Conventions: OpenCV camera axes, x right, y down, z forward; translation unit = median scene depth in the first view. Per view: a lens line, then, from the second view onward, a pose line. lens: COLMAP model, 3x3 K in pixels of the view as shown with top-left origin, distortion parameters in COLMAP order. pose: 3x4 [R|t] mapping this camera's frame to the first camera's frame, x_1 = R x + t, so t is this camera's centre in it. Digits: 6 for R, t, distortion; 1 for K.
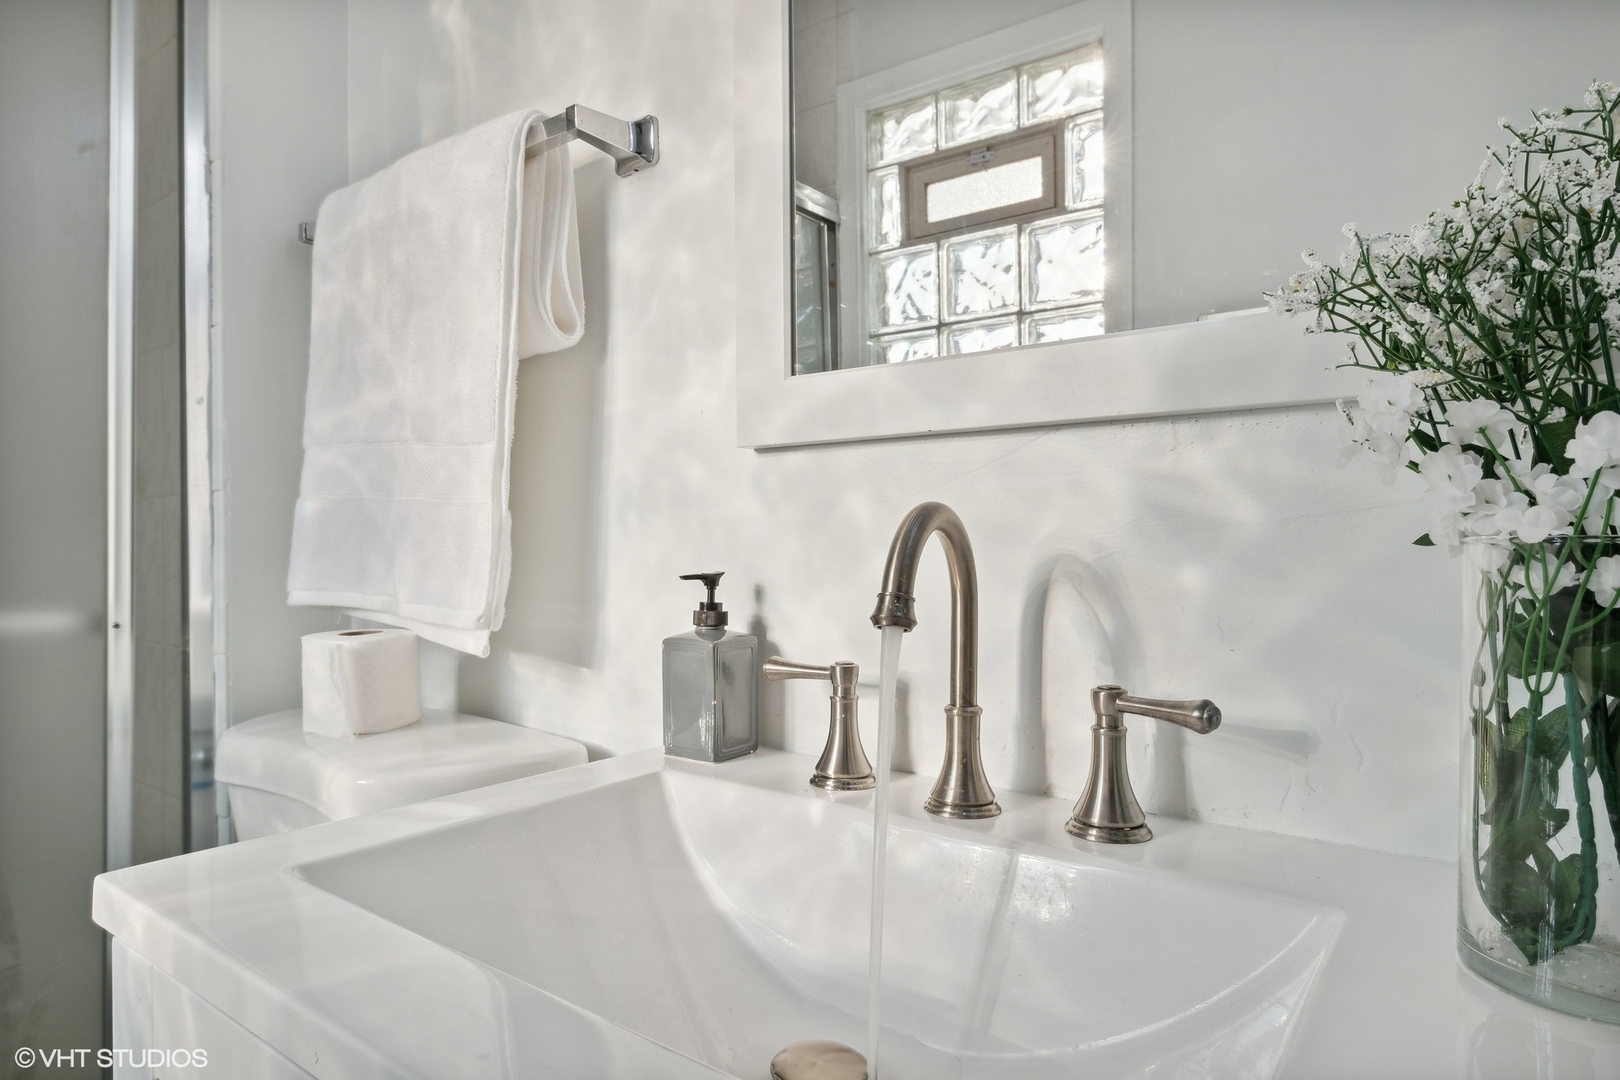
lens RADIAL K [[945.3, 0, 802.4], [0, 945.3, 553.9], [0, 0, 1]] dist [0.006498, 0.000796]
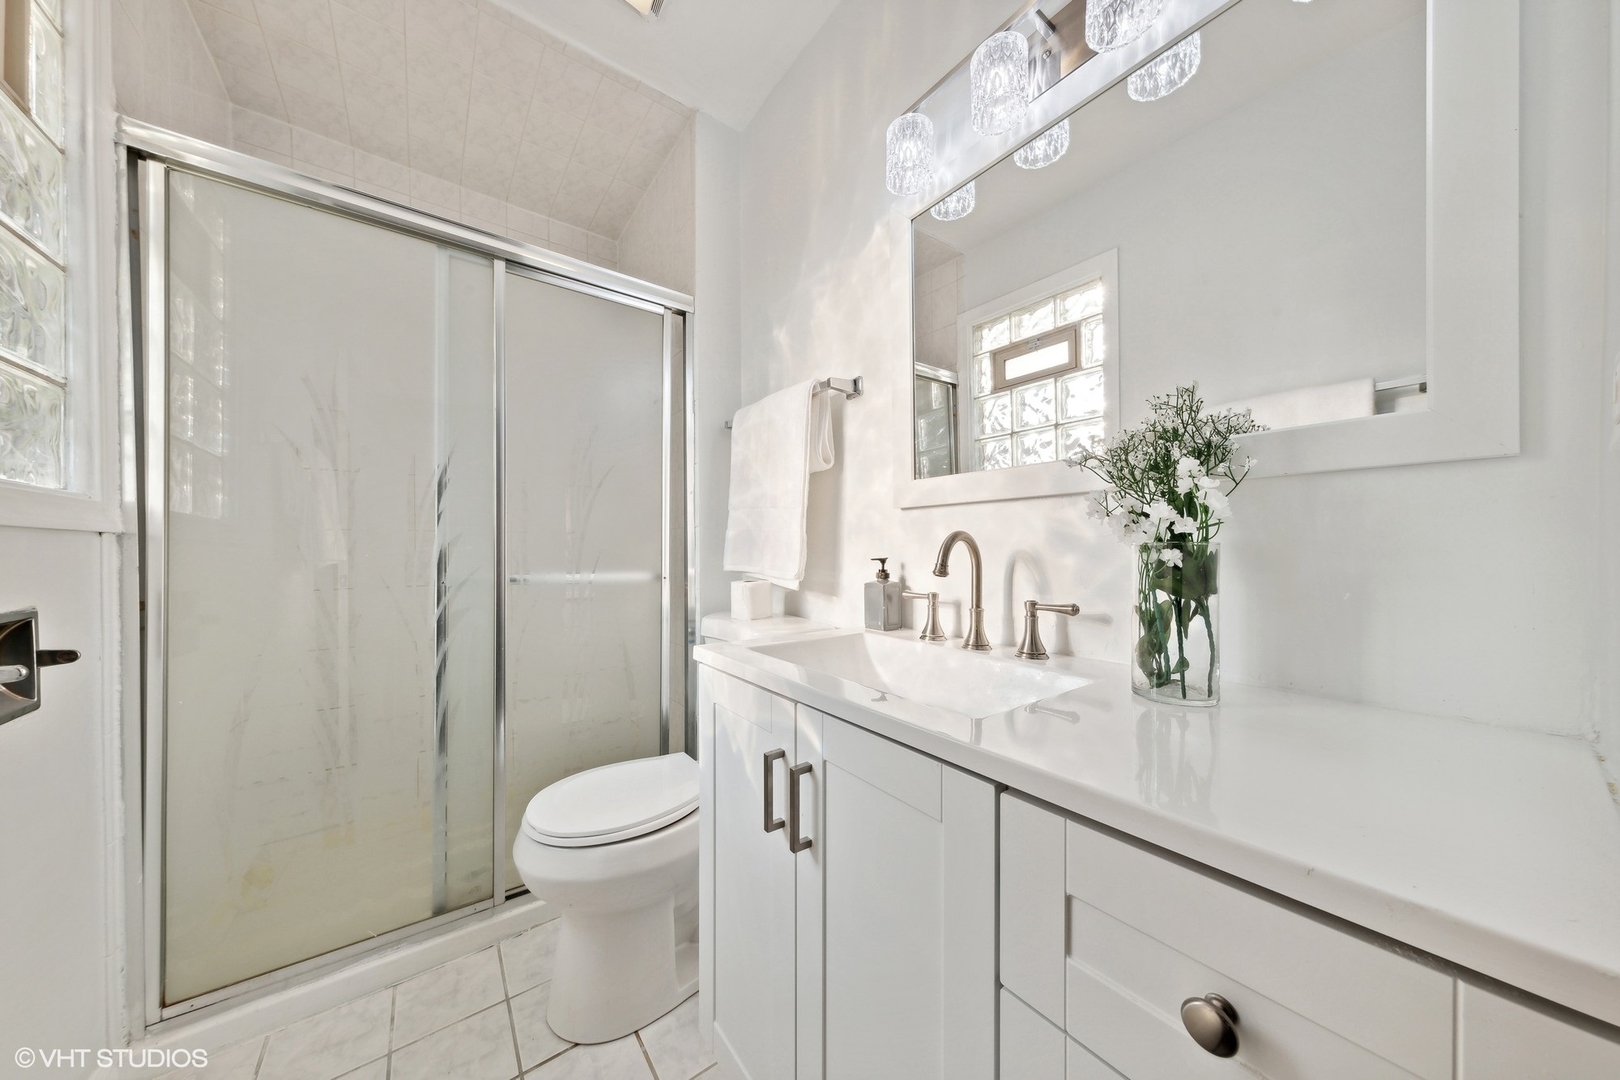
lens RADIAL K [[508.3, 0, 803.9], [0, 508.3, 551.5], [0, 0, 1]] dist [0.000948, -0.000004]
pose [[0.960121, -0.002968, -0.279568, 0.069819], [0.002794, 0.999996, -0.001020, 0.003098], [0.279569, 0.000198, 0.960125, -0.321656]]
